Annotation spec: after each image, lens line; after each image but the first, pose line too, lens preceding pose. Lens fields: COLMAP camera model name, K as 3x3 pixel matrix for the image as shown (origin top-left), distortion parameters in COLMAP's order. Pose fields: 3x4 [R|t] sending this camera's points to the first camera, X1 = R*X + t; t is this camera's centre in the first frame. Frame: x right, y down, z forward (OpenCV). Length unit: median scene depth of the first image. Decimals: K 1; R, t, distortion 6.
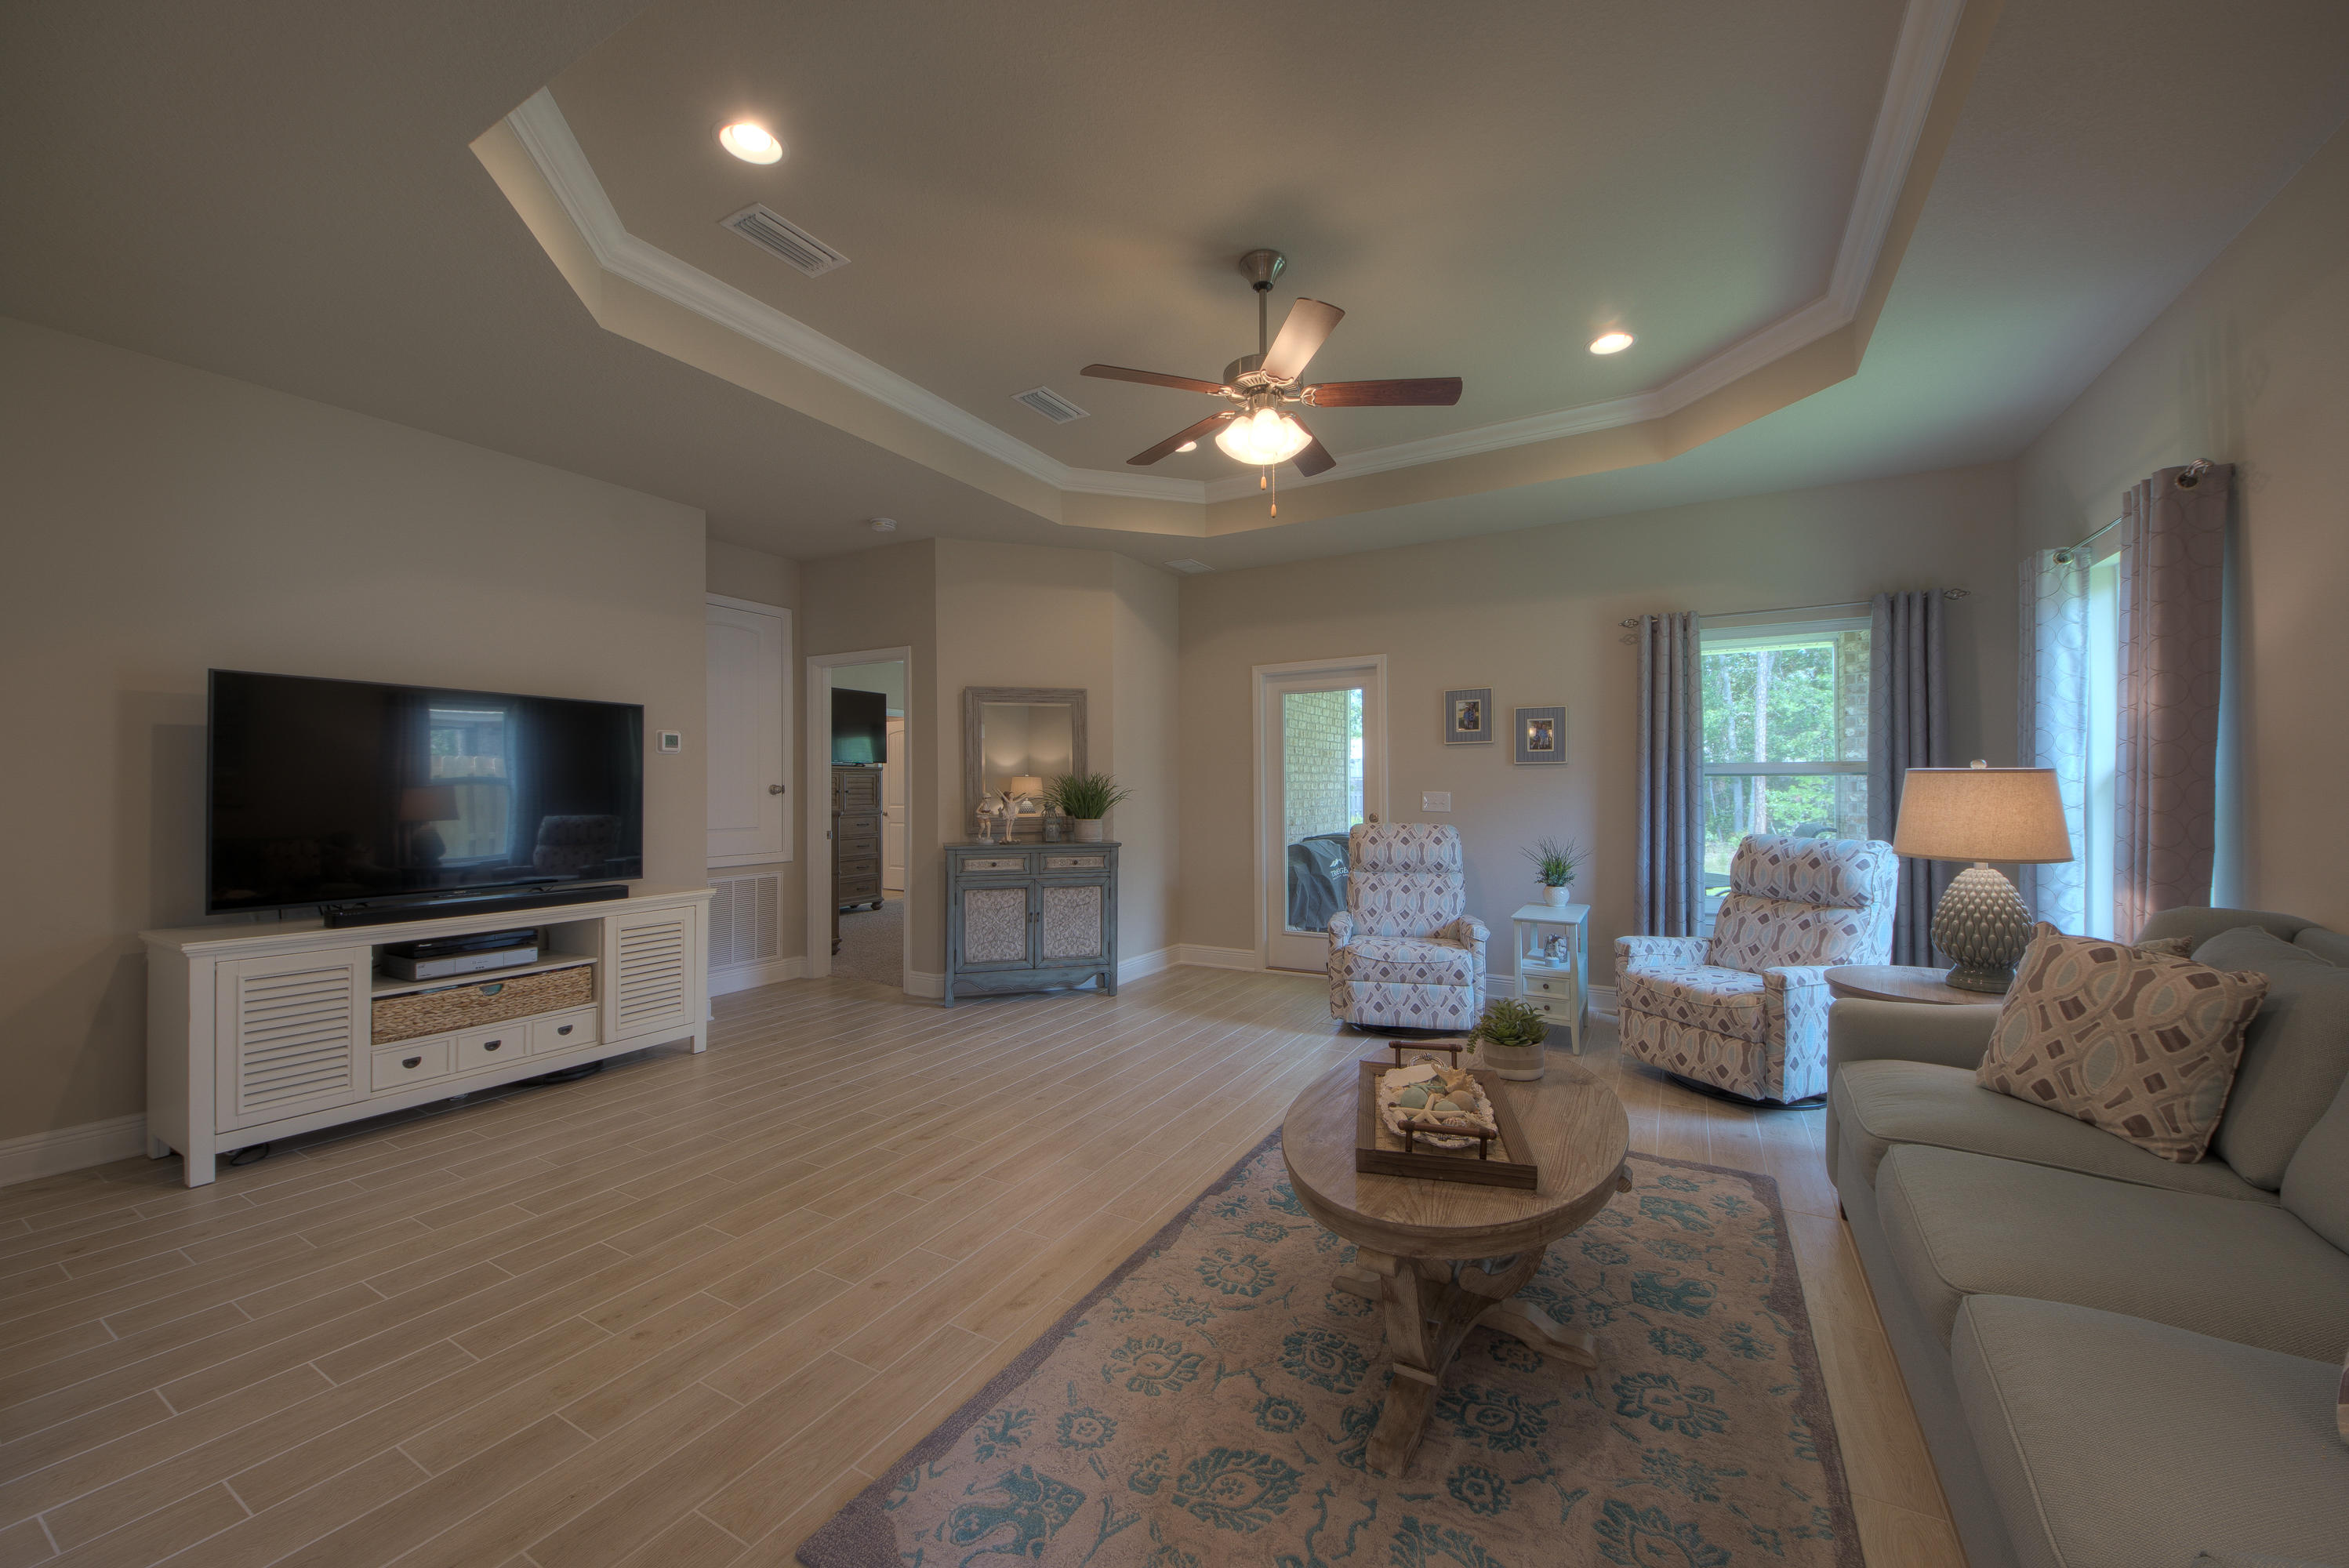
lens RADIAL K [[909.4, 0, 1199.1], [0, 909.4, 785.1], [0, 0, 1]] dist [-0.001840, -0.006676]
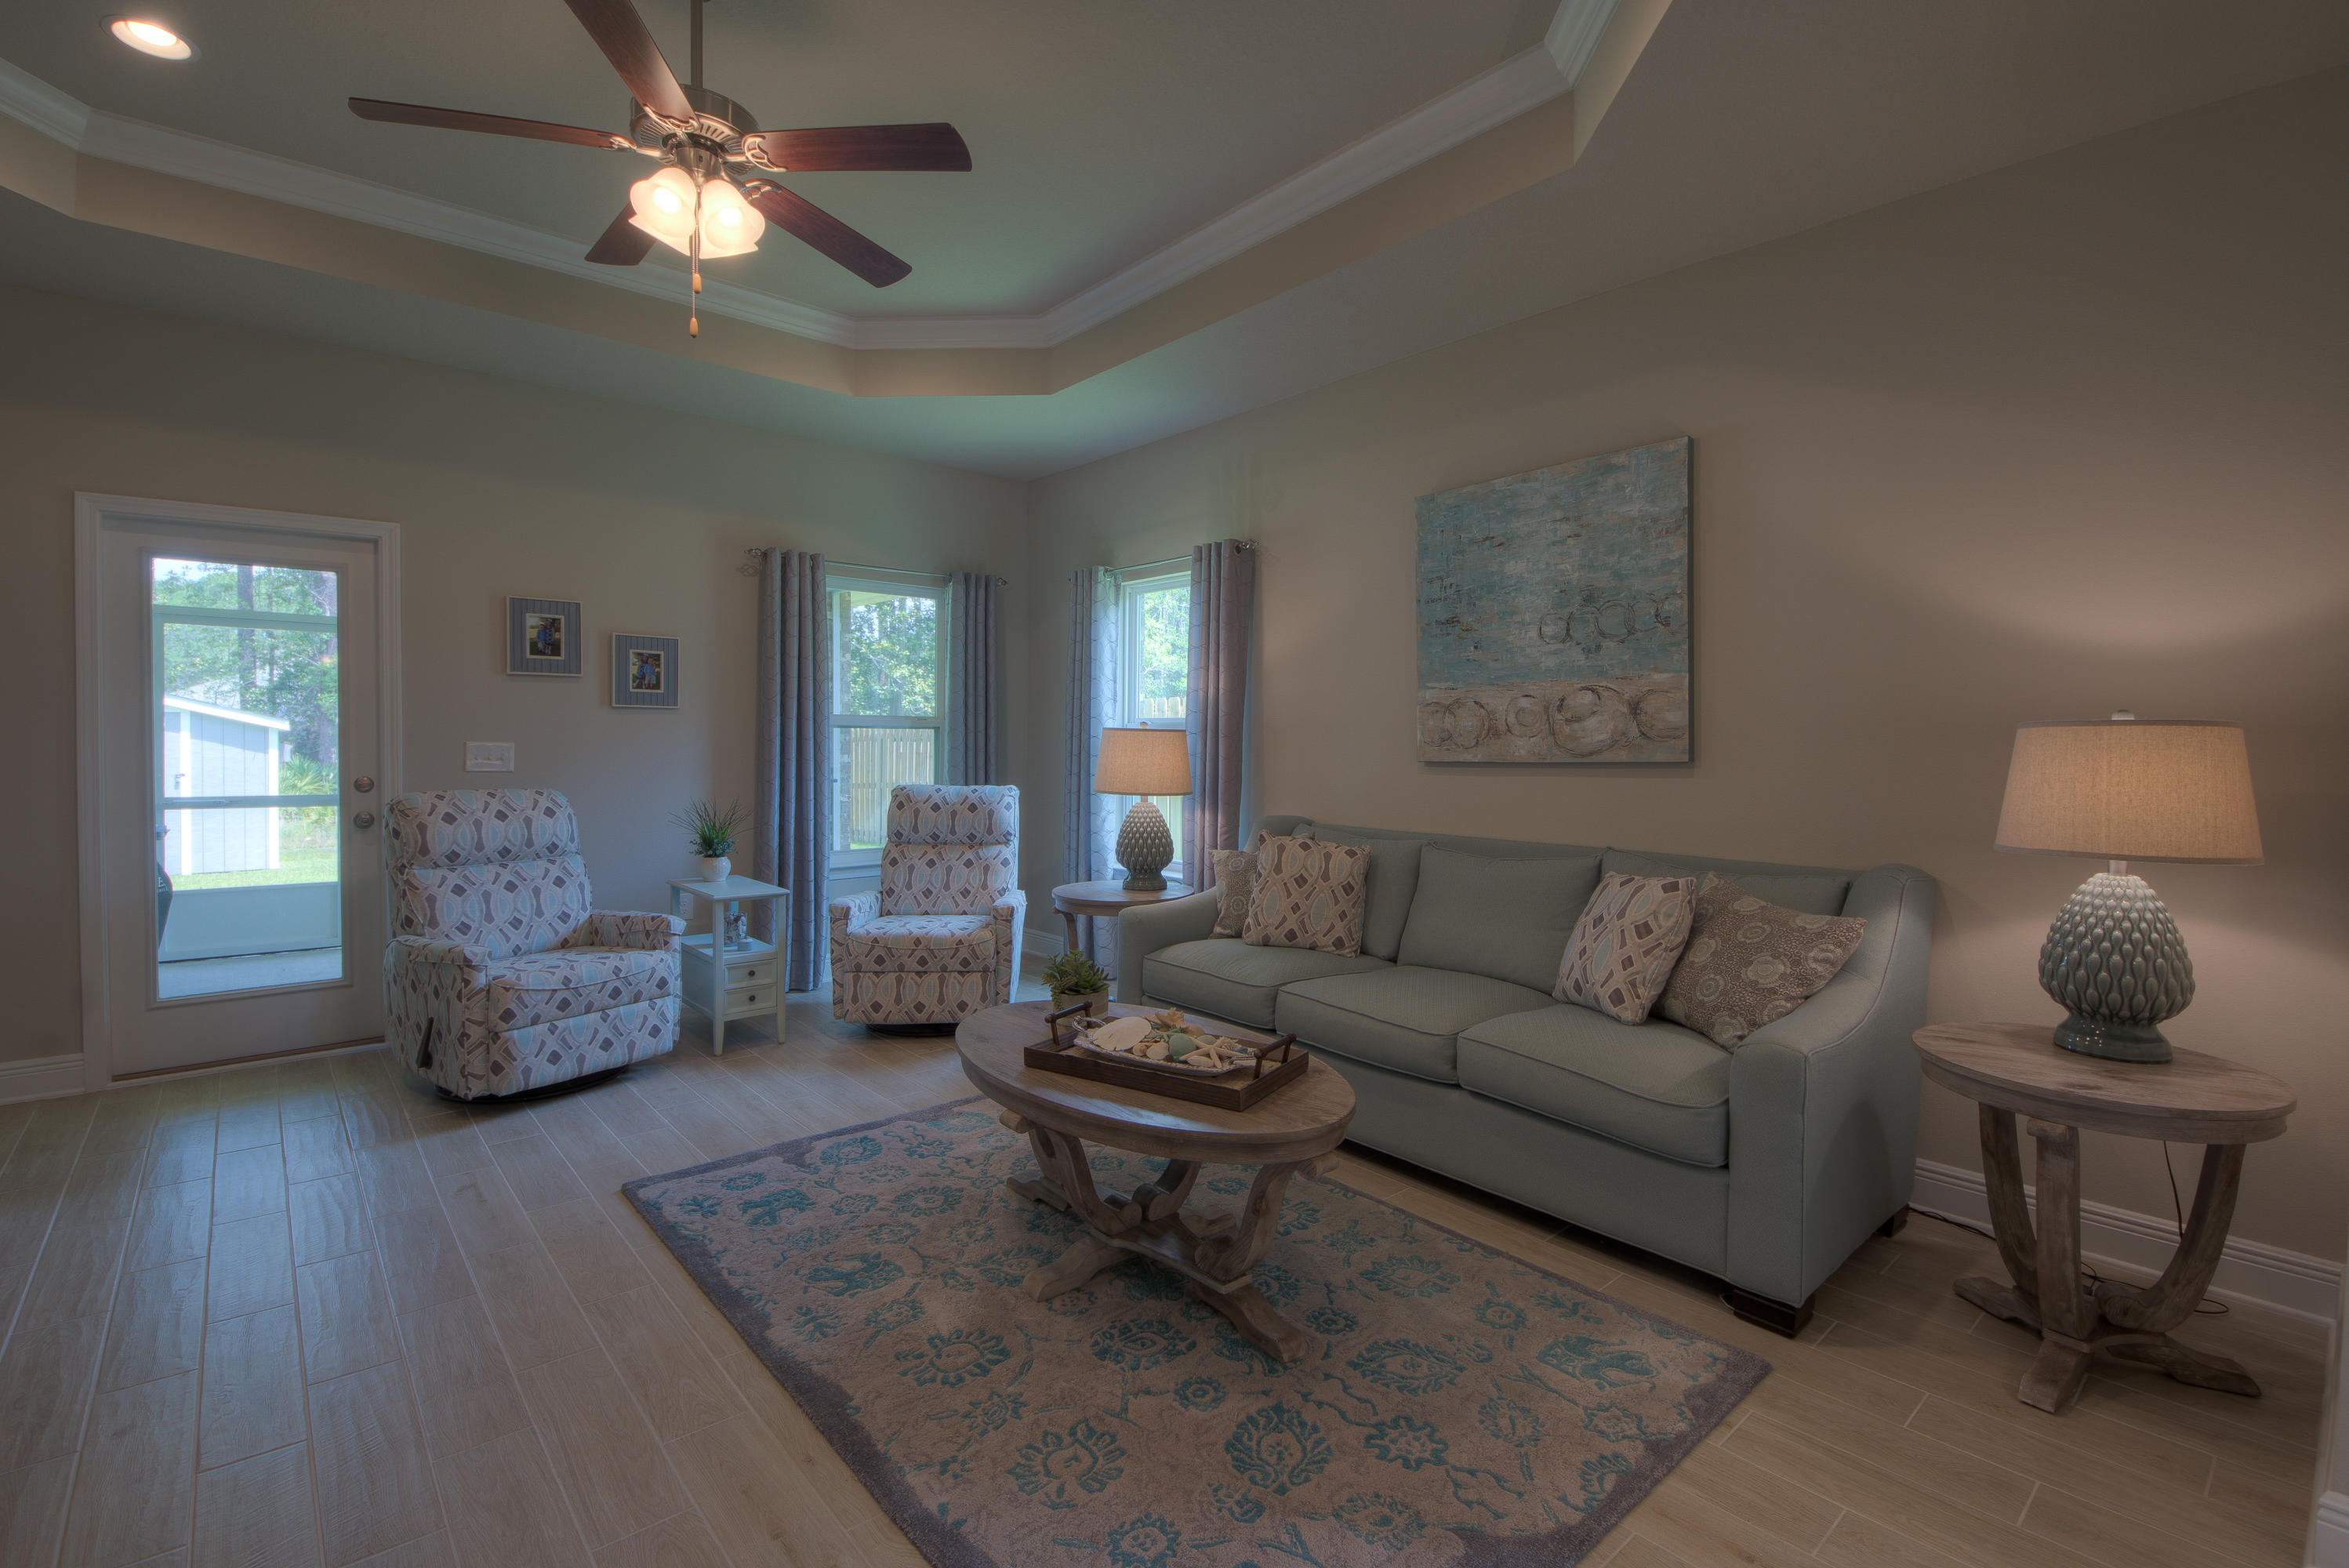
lens RADIAL K [[1083.8, 0, 1197.3], [0, 1083.8, 768.1], [0, 0, 1]] dist [0.011250, -0.005831]
pose [[0.282673, -0.023959, 0.958917, -0.456160], [-0.011075, 0.999540, 0.028239, -0.003132], [-0.959152, -0.018603, 0.282278, 0.310756]]
